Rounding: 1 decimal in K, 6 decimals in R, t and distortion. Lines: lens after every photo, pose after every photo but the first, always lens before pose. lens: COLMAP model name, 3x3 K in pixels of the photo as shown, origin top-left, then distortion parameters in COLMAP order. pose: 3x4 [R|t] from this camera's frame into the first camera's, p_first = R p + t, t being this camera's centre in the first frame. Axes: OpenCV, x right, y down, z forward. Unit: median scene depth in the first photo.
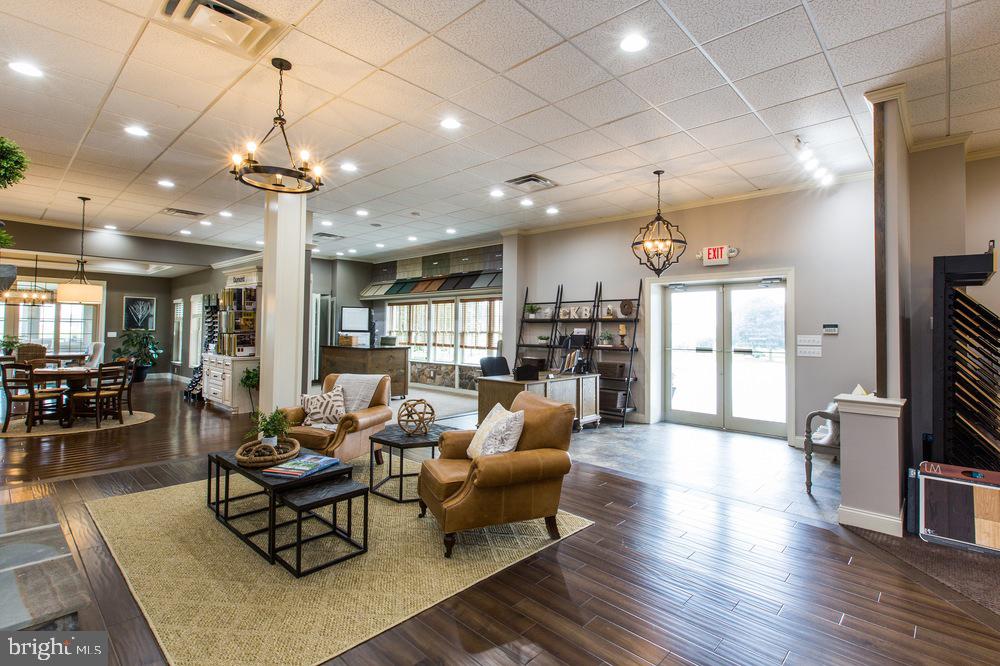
lens RADIAL K [[480.1, 0, 526.3], [0, 480.1, 317.4], [0, 0, 1]] dist [-0.001591, -0.000531]
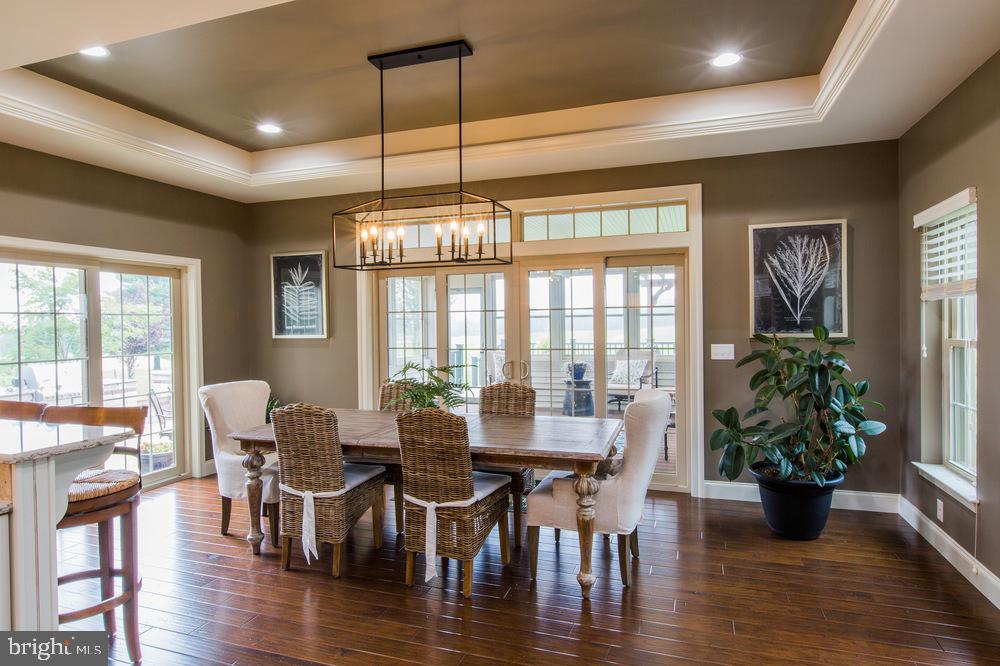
lens RADIAL K [[574.8, 0, 497.6], [0, 574.8, 331.5], [0, 0, 1]] dist [0.003142, -0.000193]
pose [[0.378233, -0.001739, -0.925709, -1.006040], [0.045196, 0.998840, 0.016590, 0.016530], [0.924606, -0.048114, 0.377873, 1.271690]]
